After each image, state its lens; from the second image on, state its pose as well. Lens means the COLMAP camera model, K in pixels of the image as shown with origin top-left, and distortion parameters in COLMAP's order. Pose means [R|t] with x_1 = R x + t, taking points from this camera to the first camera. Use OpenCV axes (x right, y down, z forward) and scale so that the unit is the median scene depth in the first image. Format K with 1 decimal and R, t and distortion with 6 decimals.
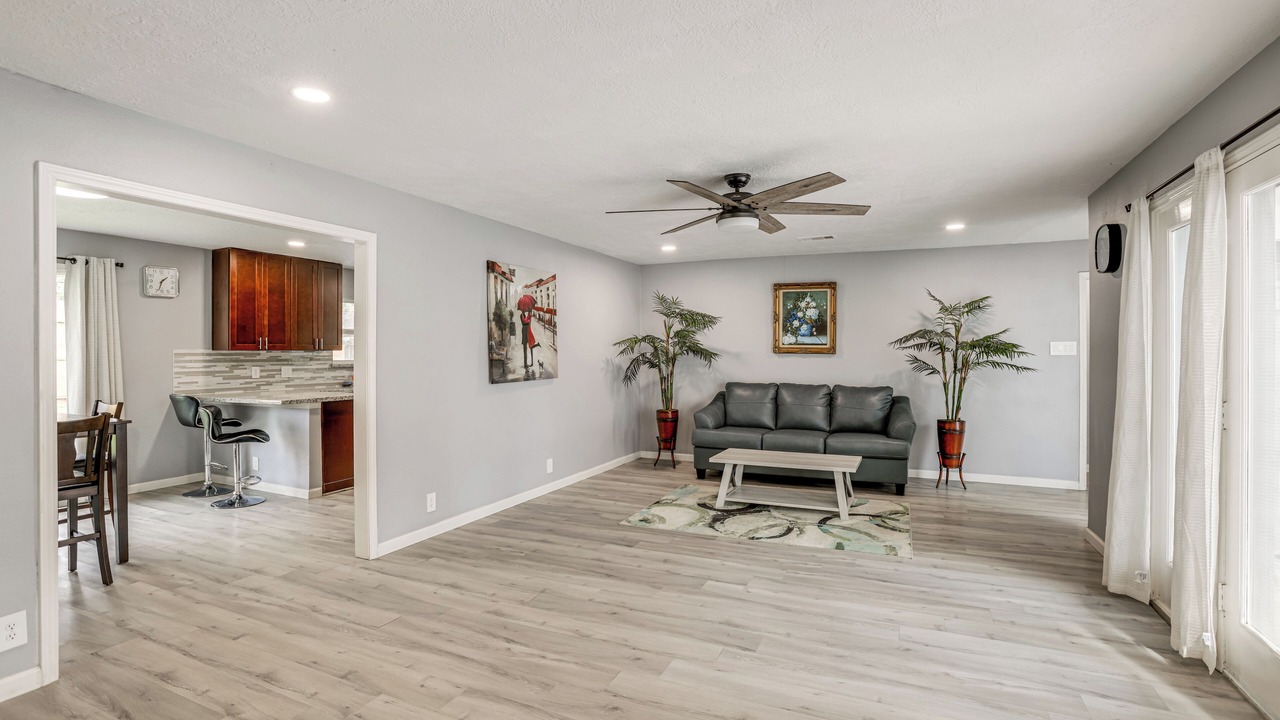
lens RADIAL K [[605.8, 0, 641.2], [0, 605.8, 351.6], [0, 0, 1]] dist [-0.045996, 0.000967]
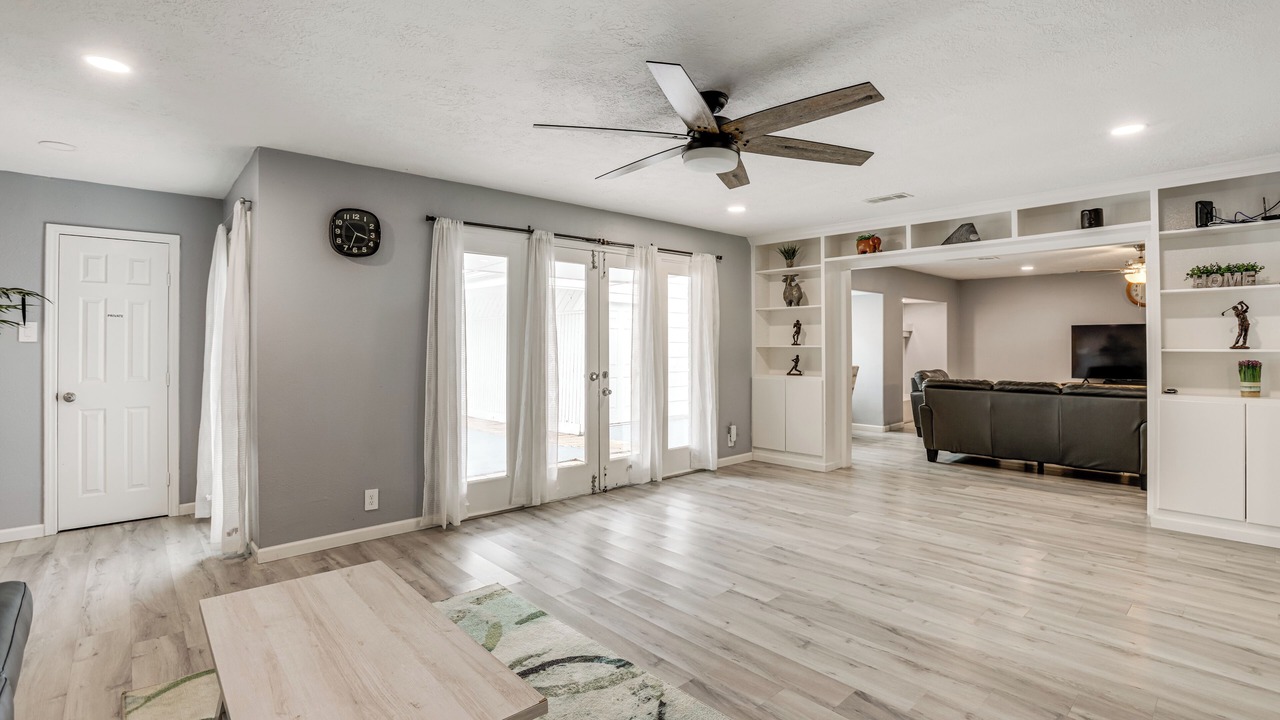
lens RADIAL K [[605.8, 0, 641.2], [0, 605.8, 351.6], [0, 0, 1]] dist [-0.045996, 0.000967]
pose [[-0.925008, -0.000901, 0.379947, -0.043406], [0.001818, 0.999975, 0.006798, 0.023975], [-0.379943, 0.006979, -0.924983, 1.788920]]
